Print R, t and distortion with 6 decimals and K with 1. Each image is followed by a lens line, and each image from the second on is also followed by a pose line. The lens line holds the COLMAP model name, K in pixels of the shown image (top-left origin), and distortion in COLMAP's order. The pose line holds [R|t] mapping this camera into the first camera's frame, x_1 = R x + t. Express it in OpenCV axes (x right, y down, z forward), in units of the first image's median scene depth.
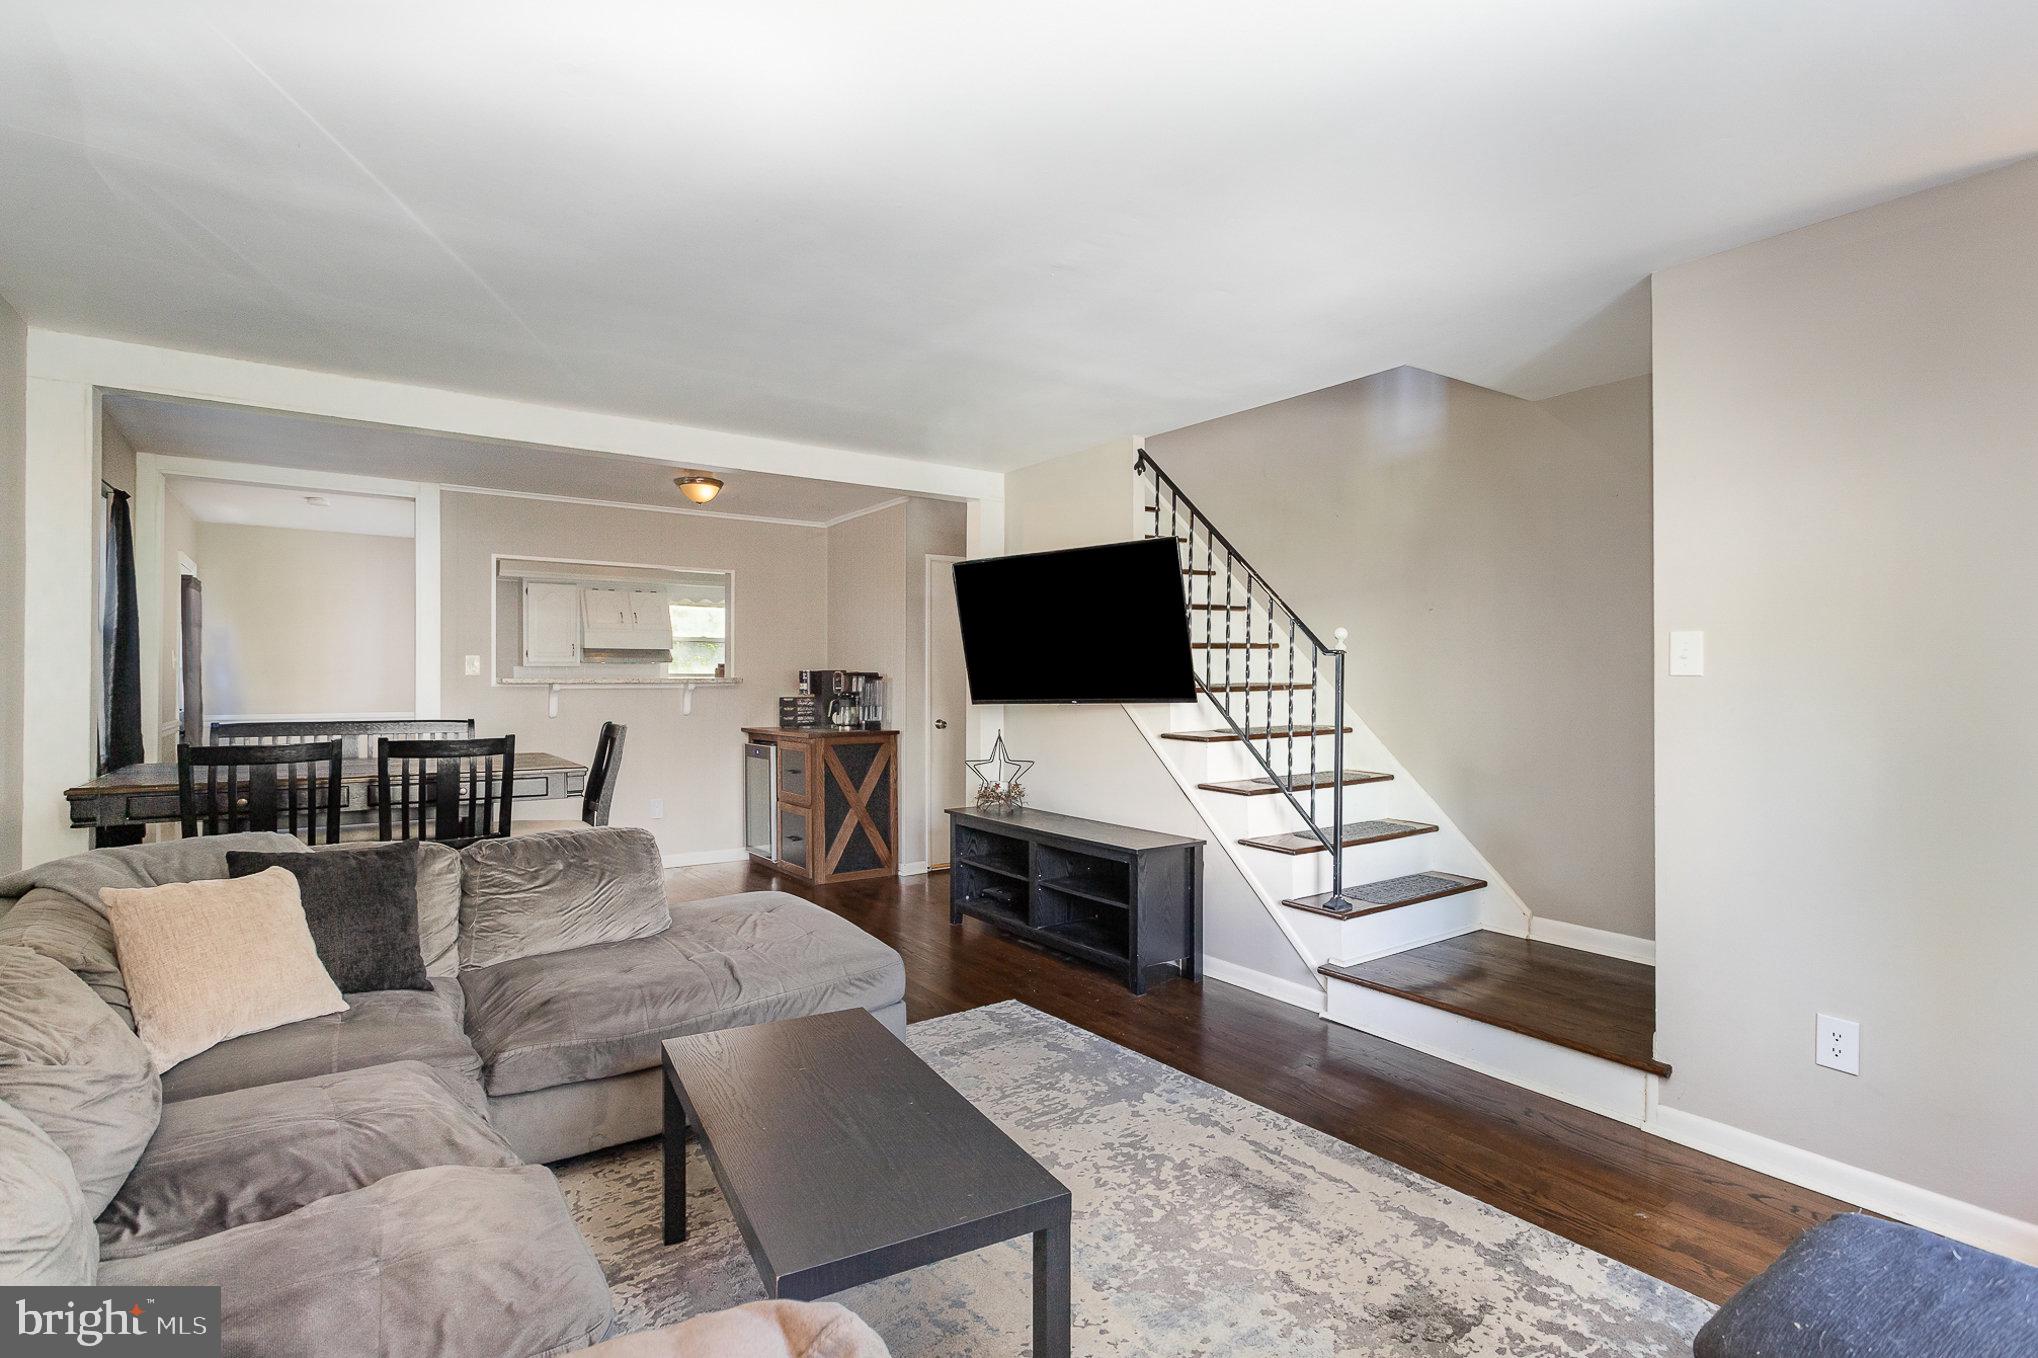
lens RADIAL K [[994.3, 0, 1017.7], [0, 994.3, 678.4], [0, 0, 1]] dist [0.017754, 0.000166]
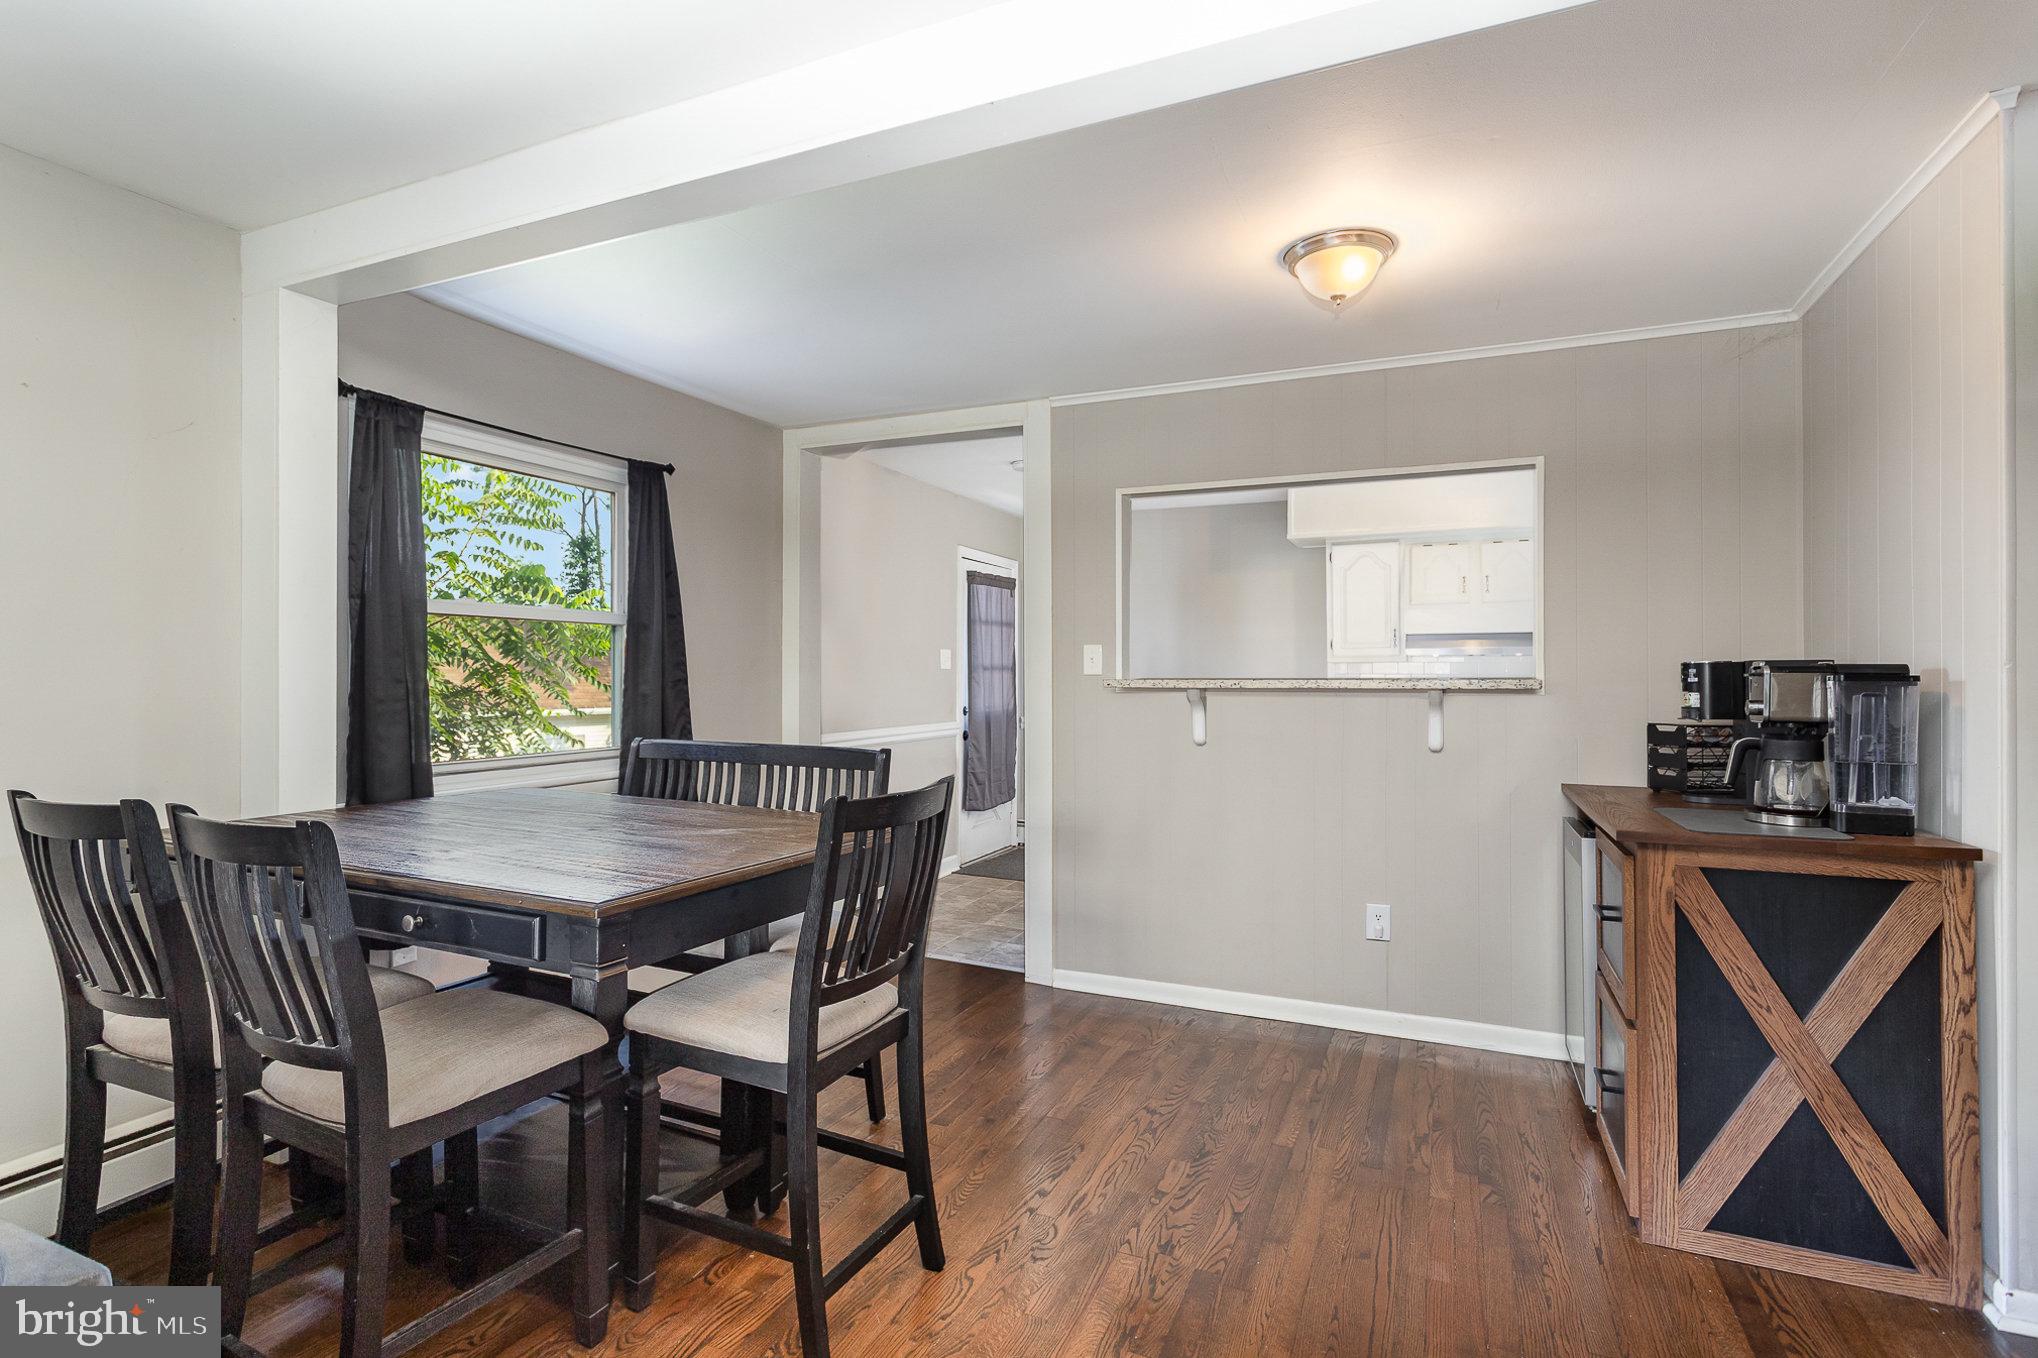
lens RADIAL K [[936.8, 0, 1018.0], [0, 936.8, 688.4], [0, 0, 1]] dist [-0.002641, -0.000362]
pose [[0.486560, 0.010230, -0.873587, -0.014070], [0.000618, 0.999927, 0.012054, -0.001802], [0.873647, -0.006404, 0.486518, 0.647138]]
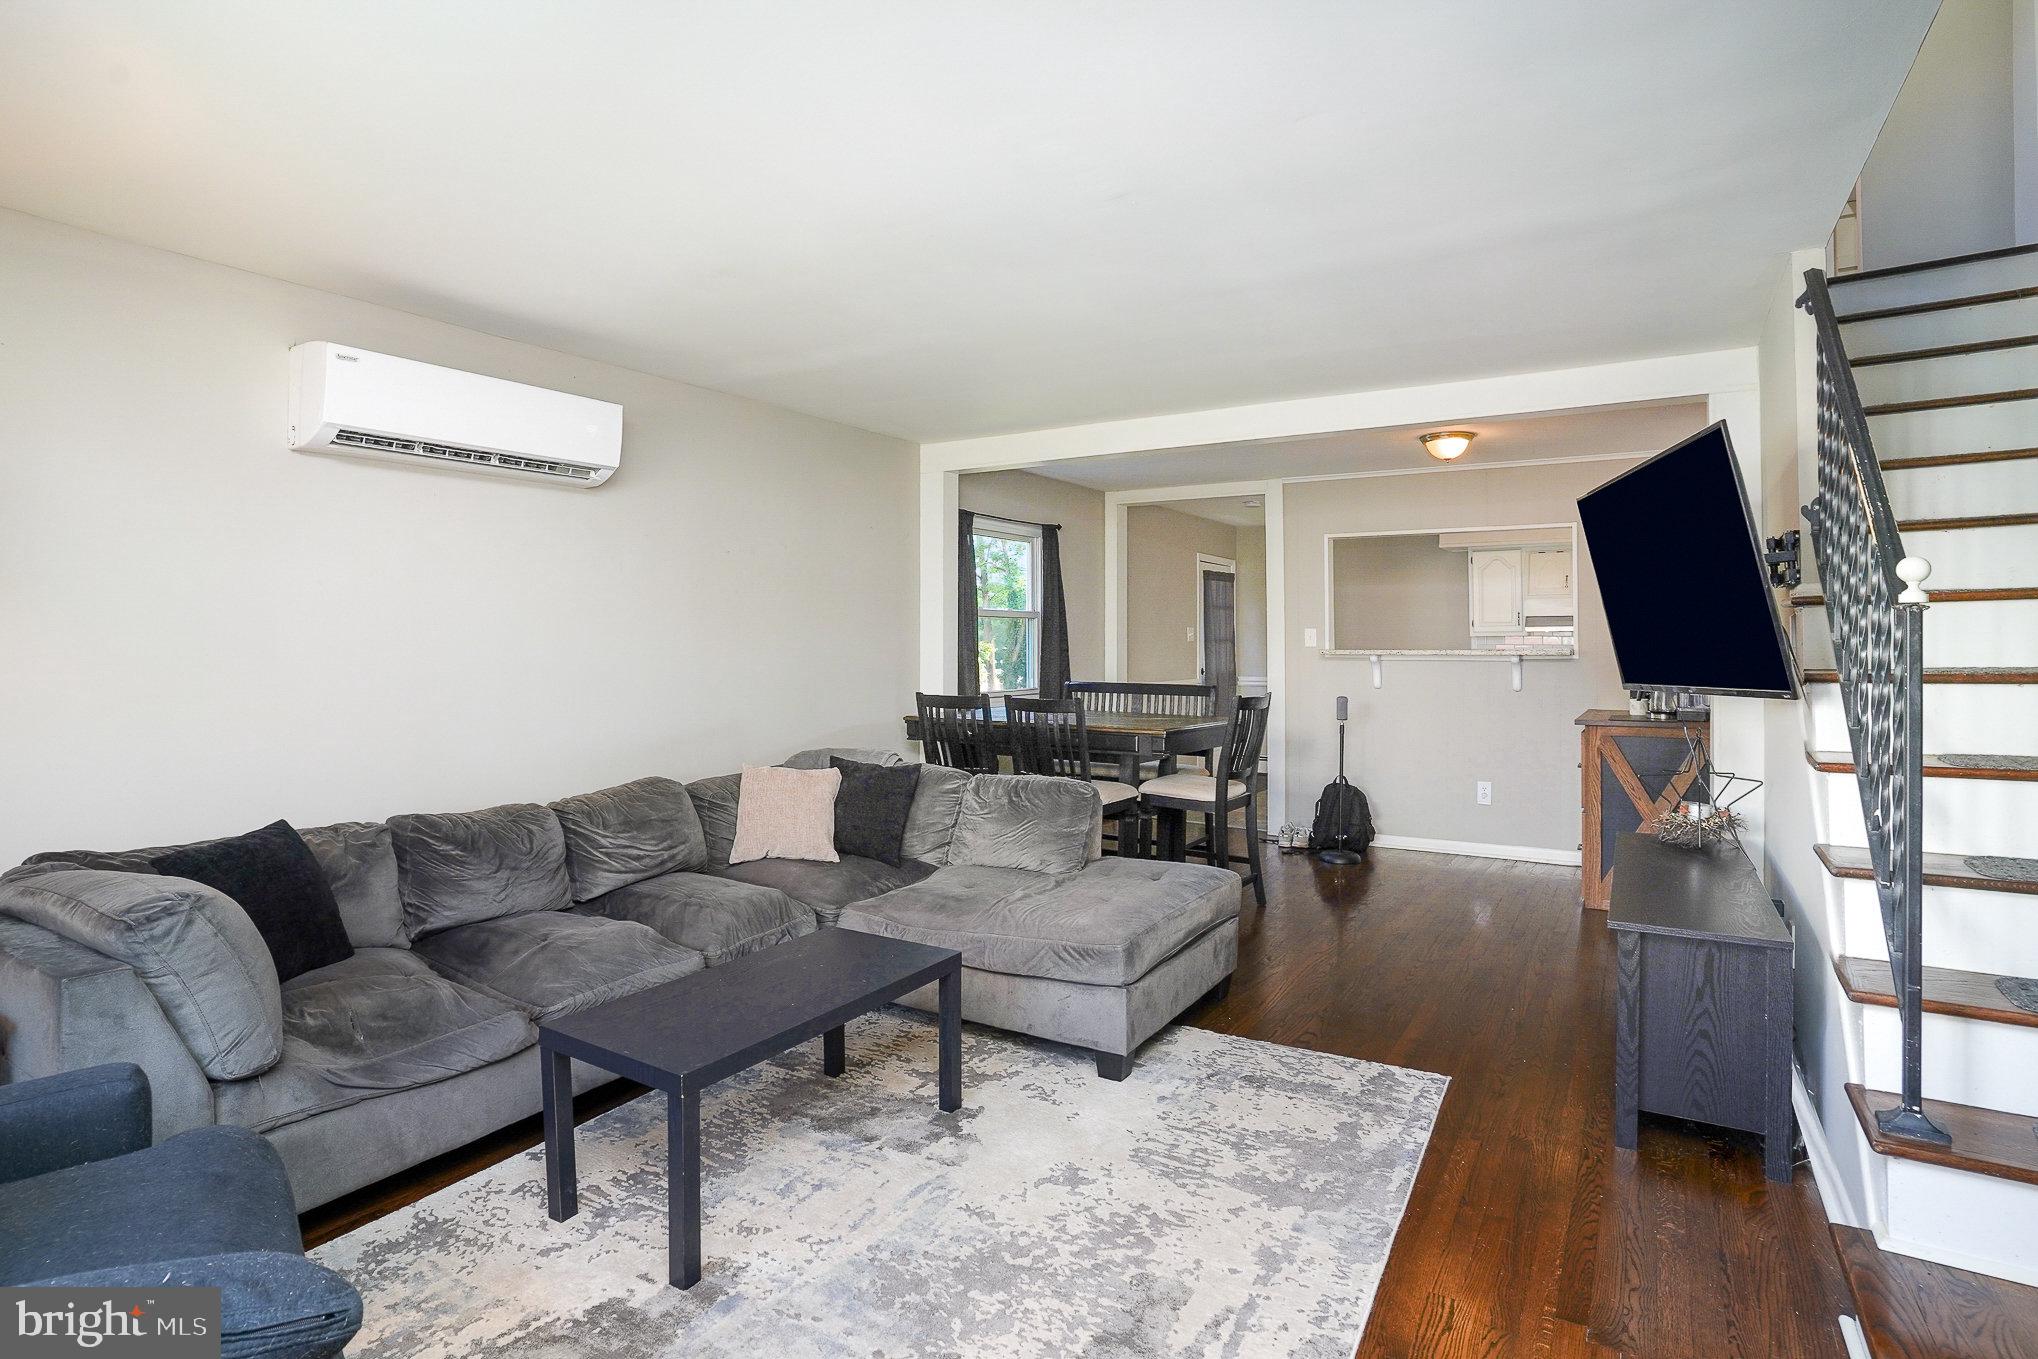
lens RADIAL K [[1051.9, 0, 1026.0], [0, 1051.9, 644.9], [0, 0, 1]] dist [-0.048927, 0.018131]
pose [[0.376762, 0.001089, -0.926309, 0.413707], [0.001388, 0.999998, 0.001741, -0.007654], [0.926309, -0.001942, 0.376760, 0.270368]]
